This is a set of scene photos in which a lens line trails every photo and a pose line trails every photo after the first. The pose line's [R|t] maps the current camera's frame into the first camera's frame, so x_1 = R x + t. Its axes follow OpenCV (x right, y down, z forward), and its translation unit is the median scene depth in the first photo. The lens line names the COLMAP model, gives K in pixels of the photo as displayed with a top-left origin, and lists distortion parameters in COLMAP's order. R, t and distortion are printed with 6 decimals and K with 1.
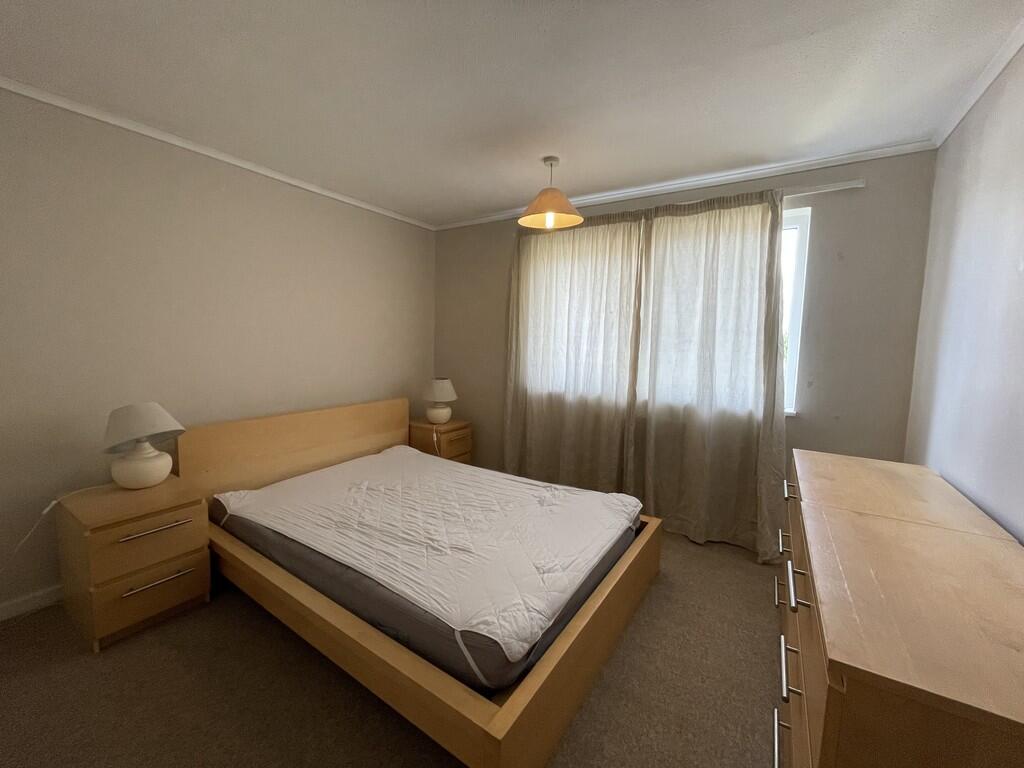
lens RADIAL K [[417.4, 0, 510.2], [0, 417.4, 377.1], [0, 0, 1]] dist [-0.001726, -0.000250]
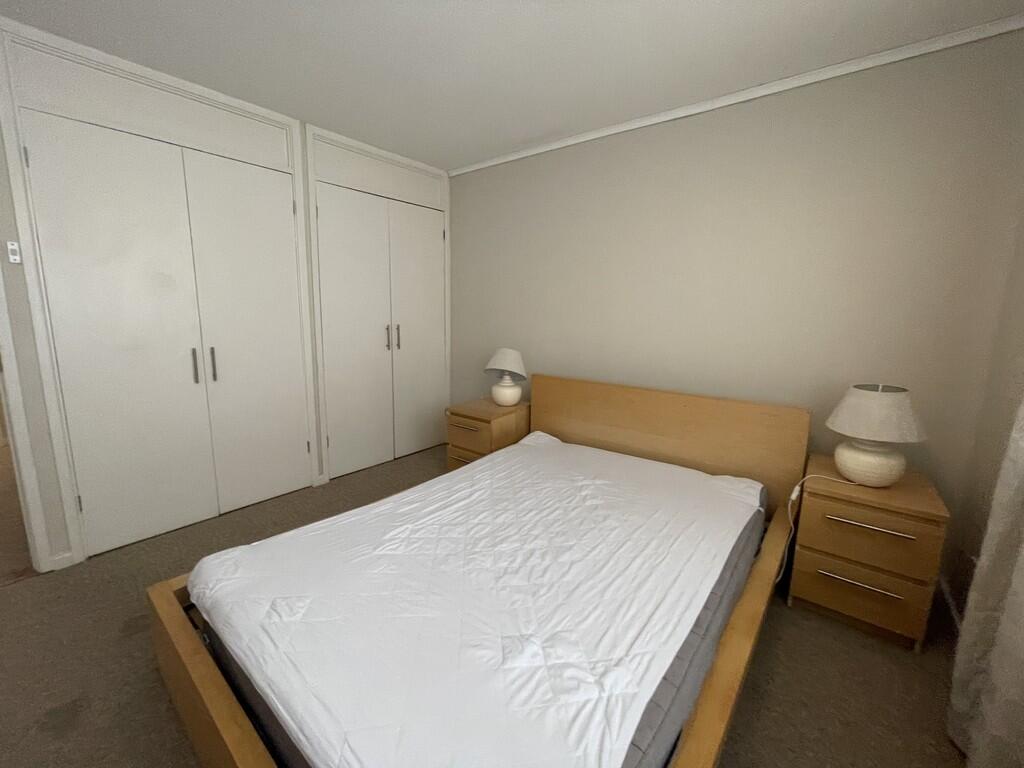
lens RADIAL K [[417.4, 0, 510.2], [0, 417.4, 377.1], [0, 0, 1]] dist [-0.001726, -0.000250]
pose [[-0.092559, 0.134386, -0.986597, 0.435678], [-0.113801, 0.982930, 0.144563, -0.038022], [0.989183, 0.125656, -0.075686, 0.887994]]
